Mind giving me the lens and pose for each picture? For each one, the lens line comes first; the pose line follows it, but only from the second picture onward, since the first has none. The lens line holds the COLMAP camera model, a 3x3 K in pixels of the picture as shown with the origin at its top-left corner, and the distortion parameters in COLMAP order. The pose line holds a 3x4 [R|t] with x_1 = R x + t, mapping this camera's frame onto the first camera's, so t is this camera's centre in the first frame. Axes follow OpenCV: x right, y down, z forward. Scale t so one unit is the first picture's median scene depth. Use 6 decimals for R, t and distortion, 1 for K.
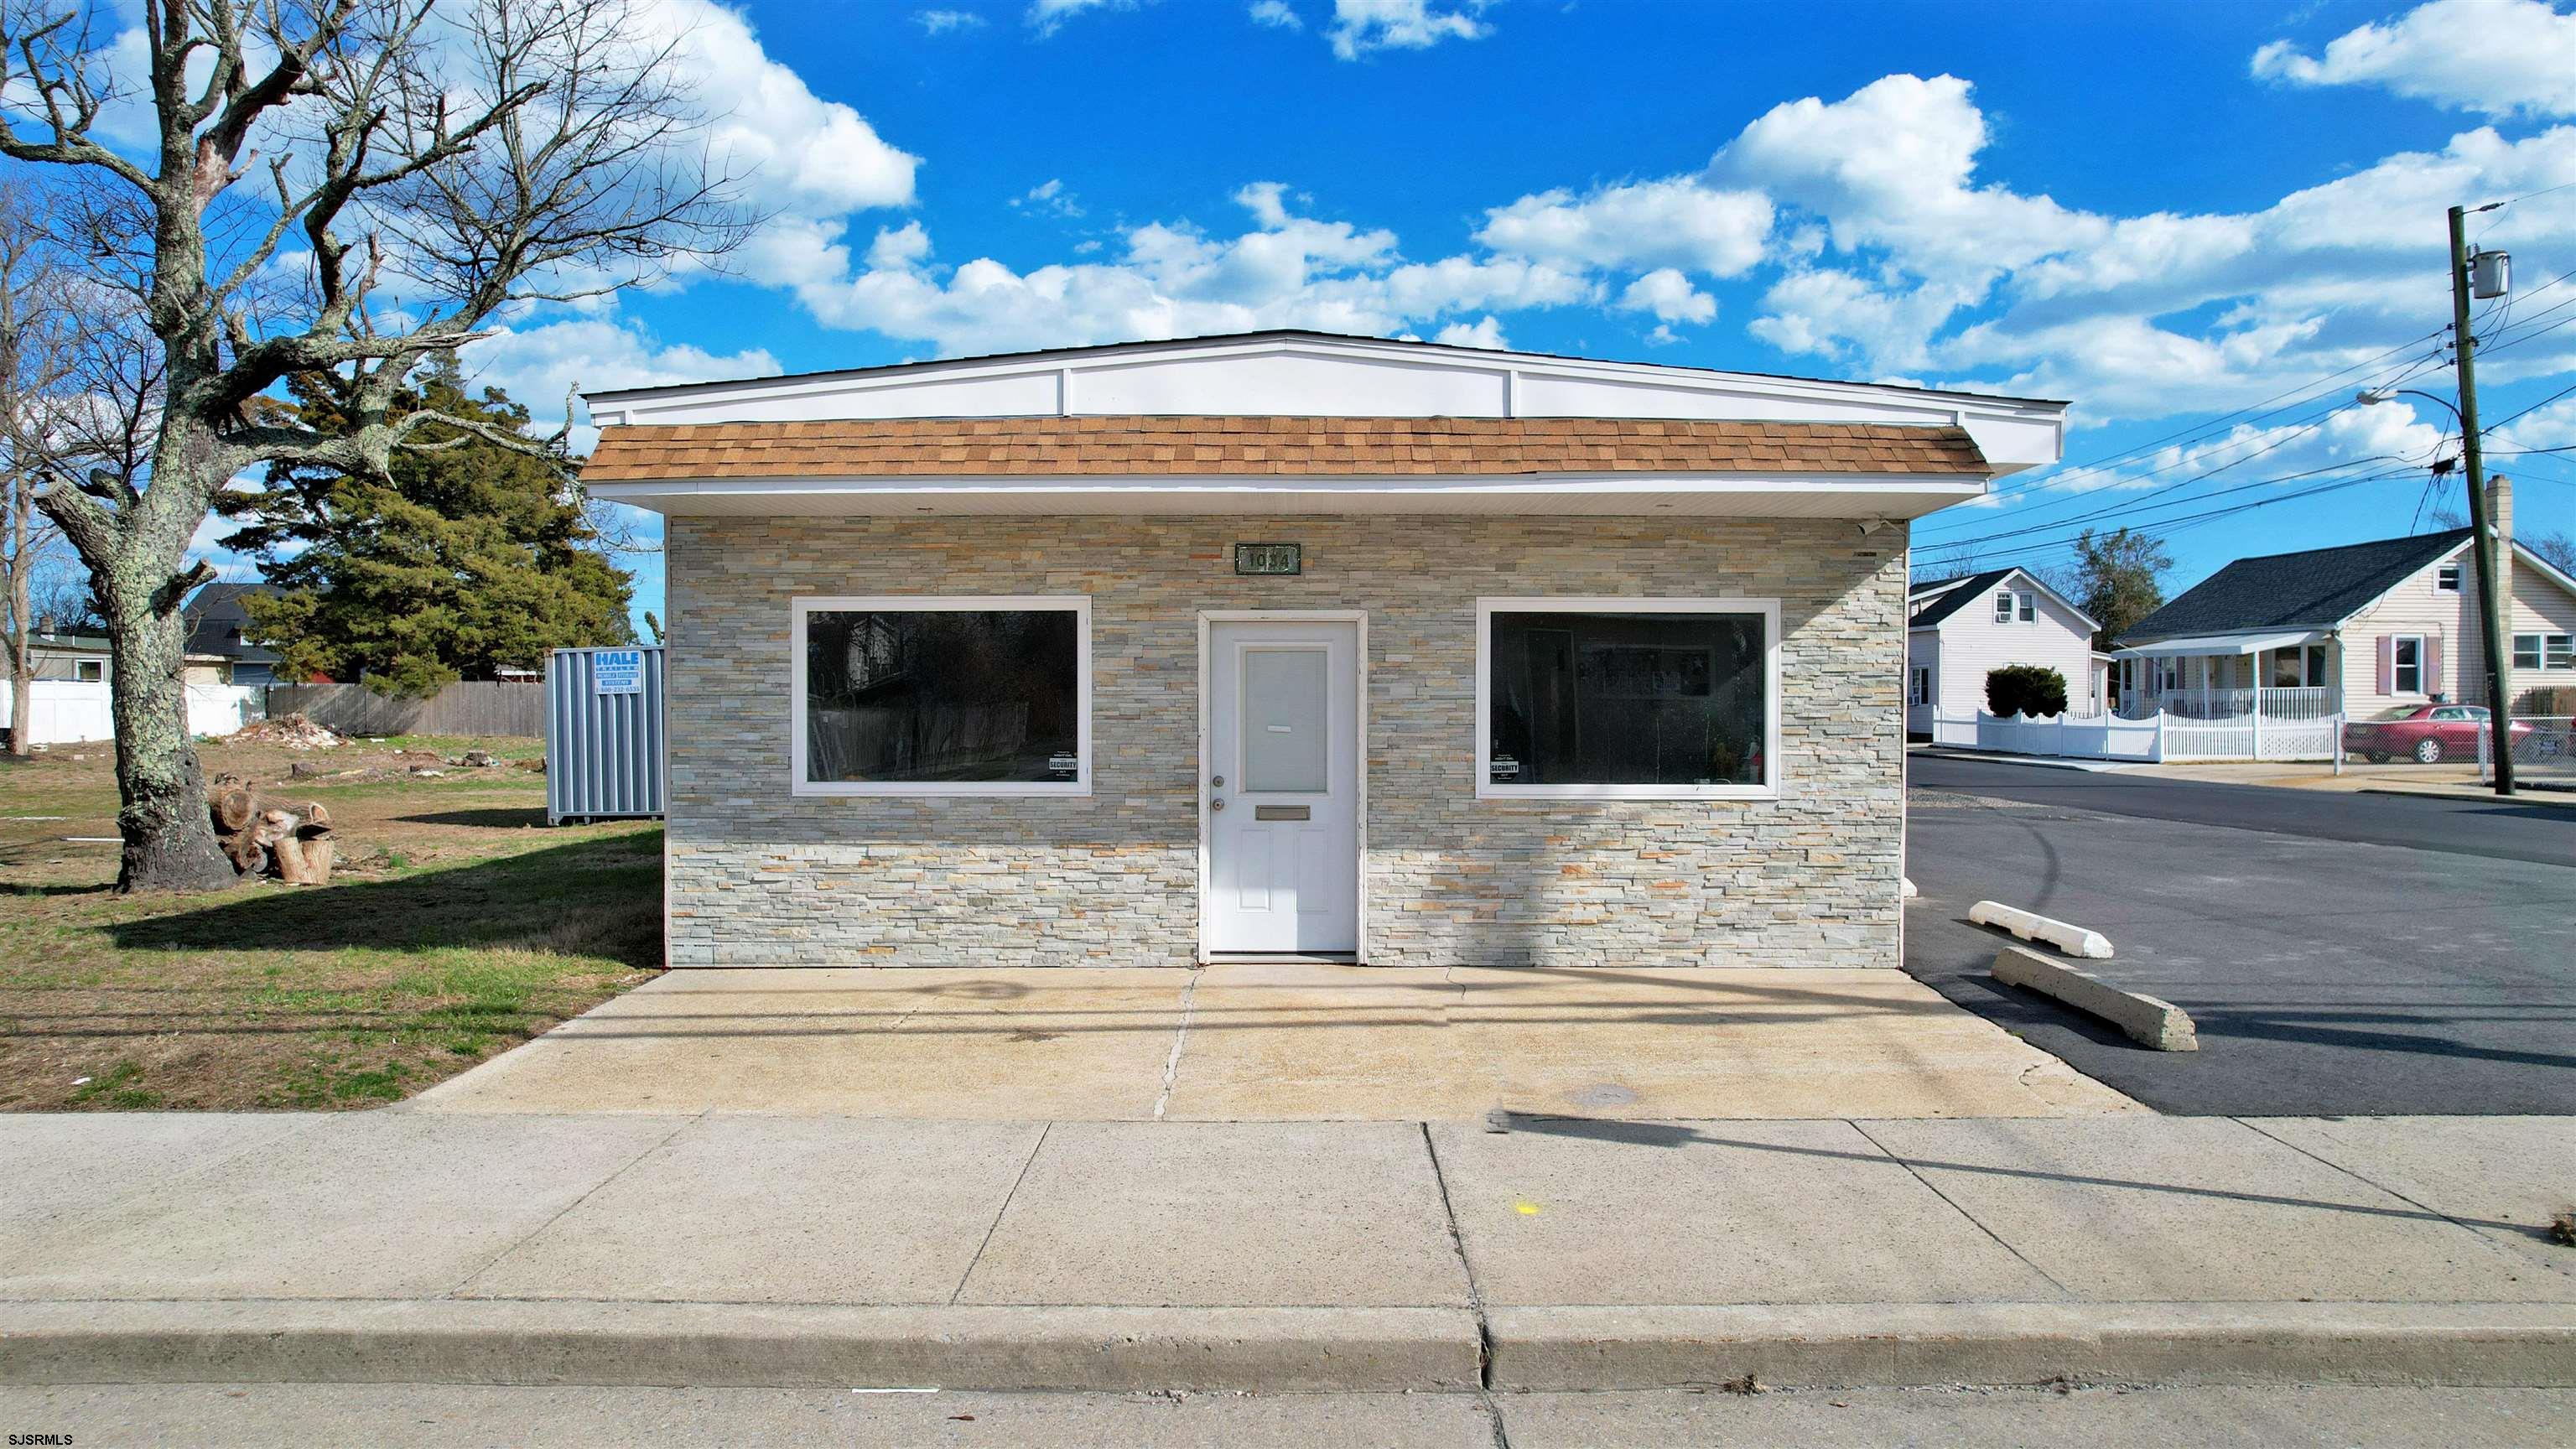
lens RADIAL K [[1655.2, 0, 1295.4], [0, 1655.2, 727.3], [0, 0, 1]] dist [-0.082250, 0.074685]
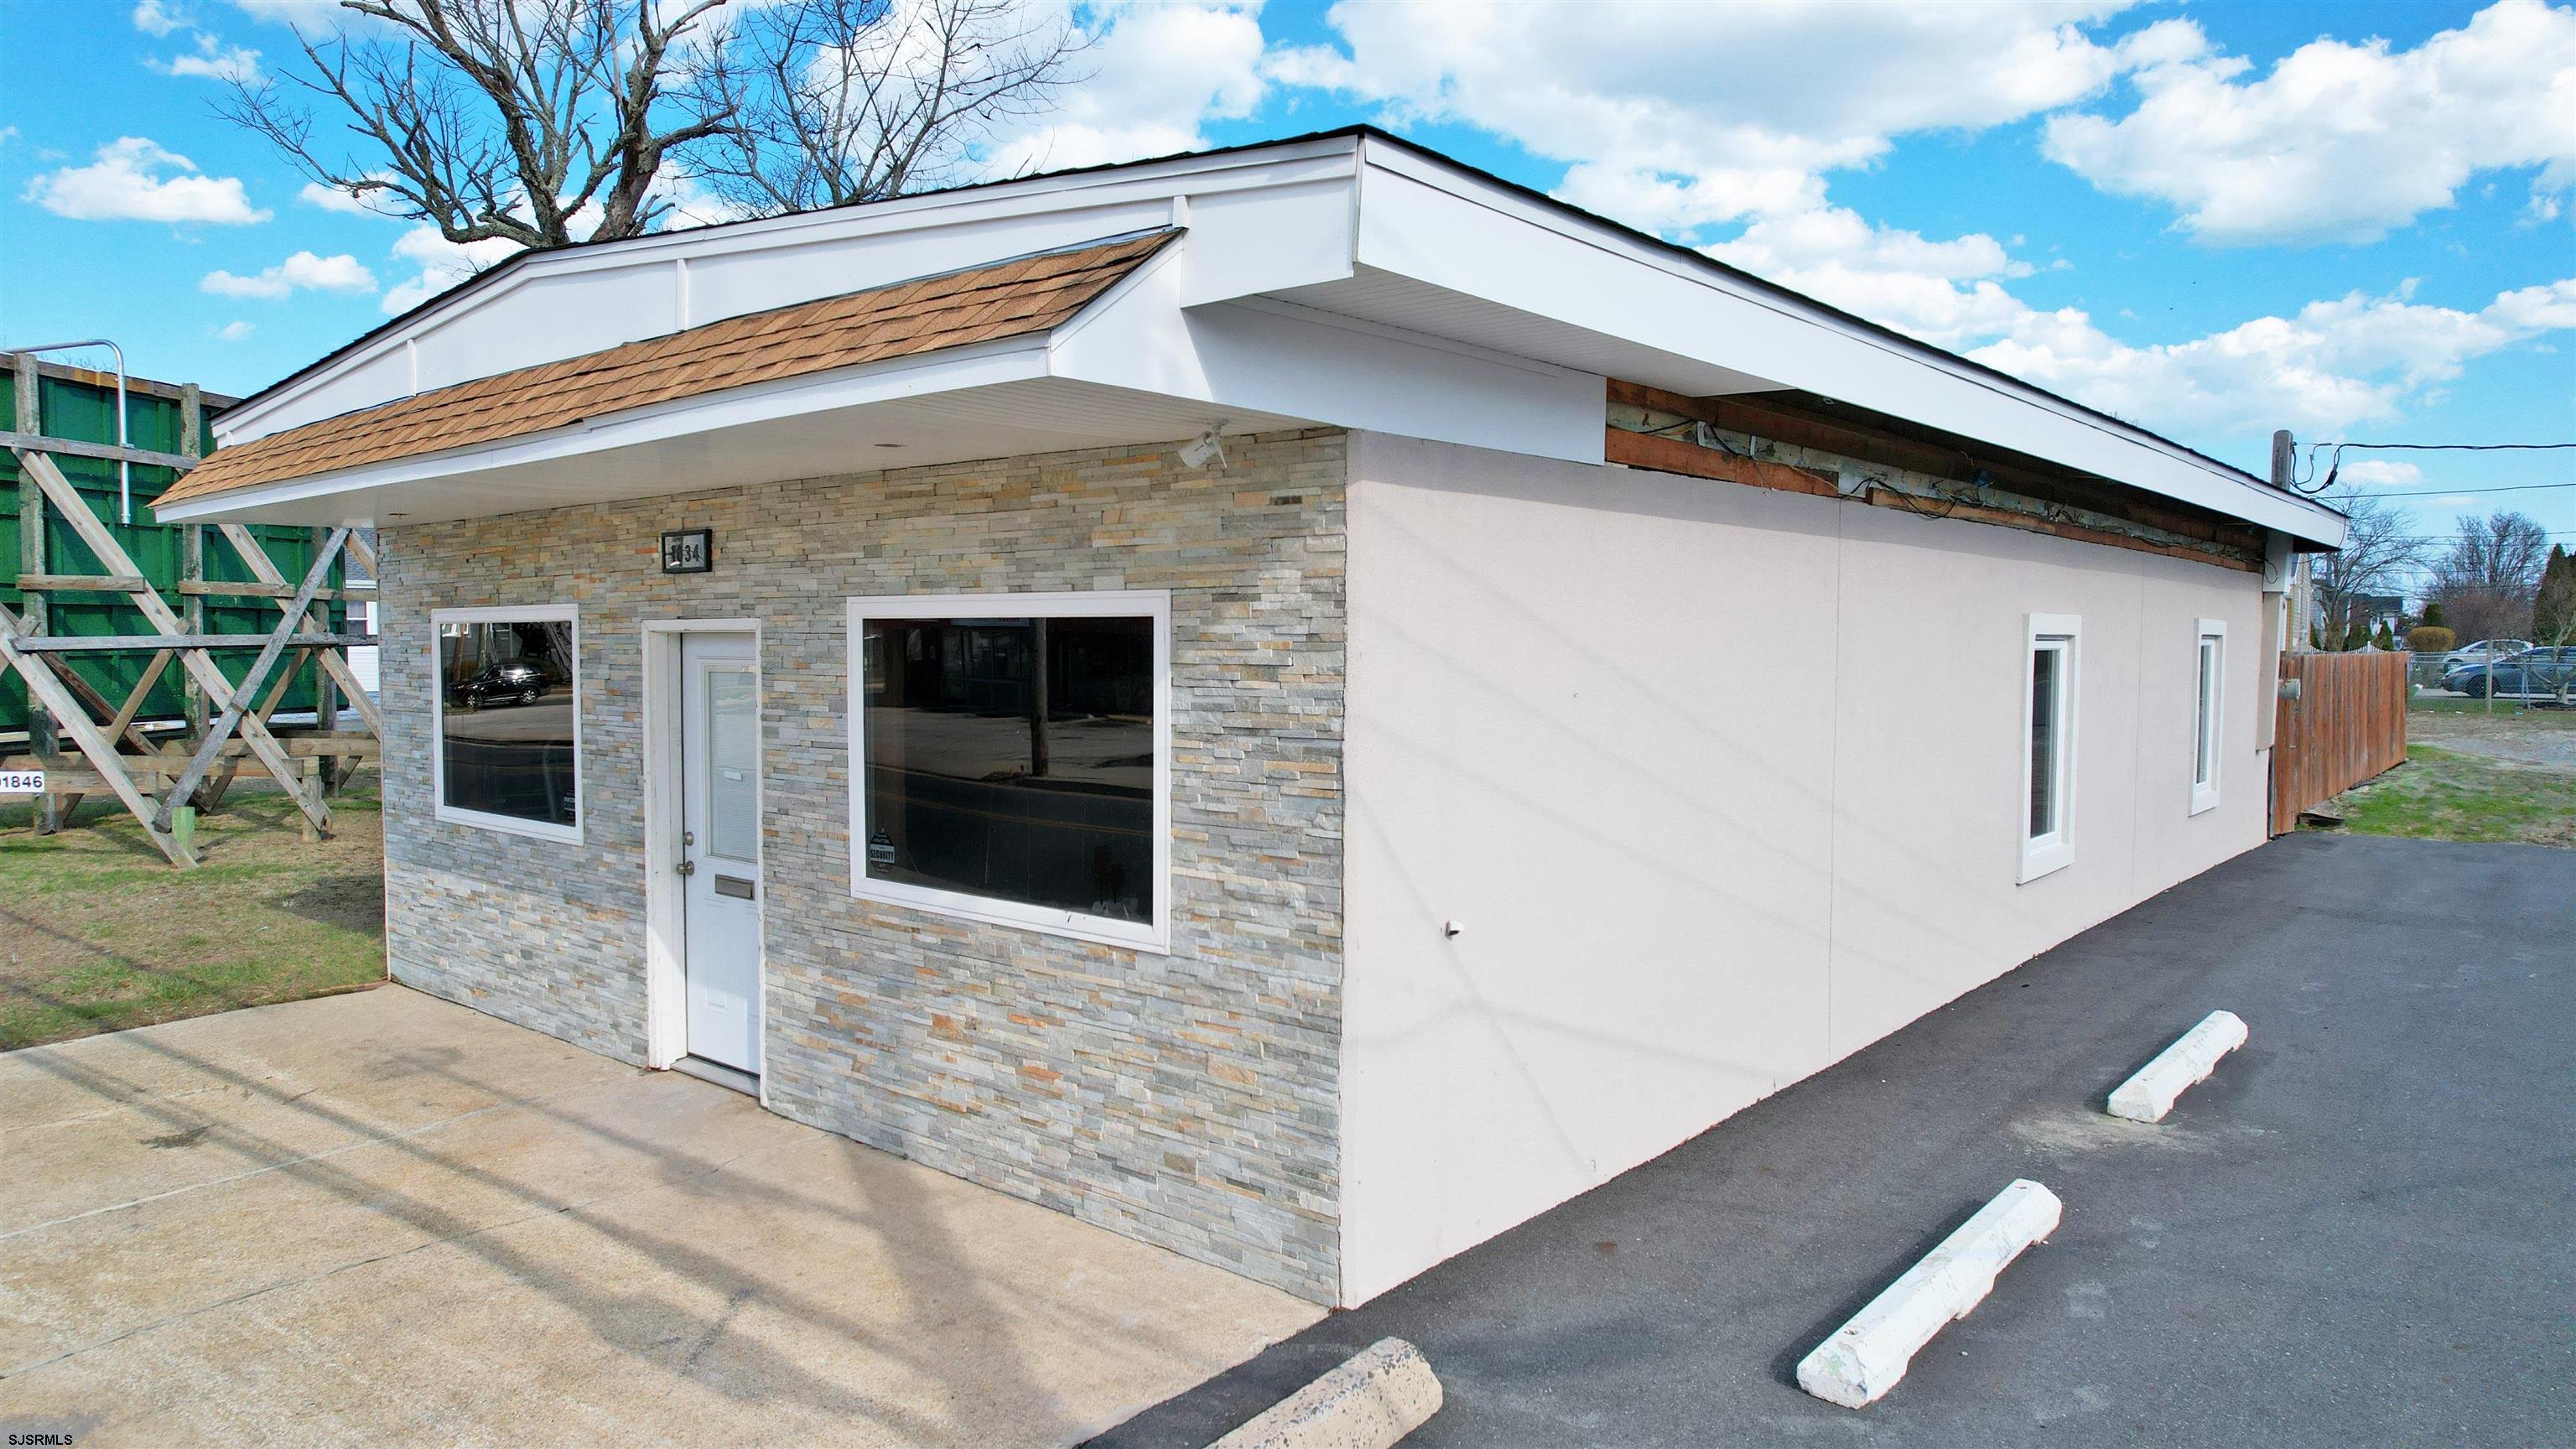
lens RADIAL K [[1655.2, 0, 1295.4], [0, 1655.2, 727.3], [0, 0, 1]] dist [-0.082250, 0.074685]
pose [[0.778138, 0.034097, -0.627167, 0.671002], [-0.010894, 0.999108, 0.040801, -0.055479], [0.627998, -0.024916, 0.777816, 0.594371]]
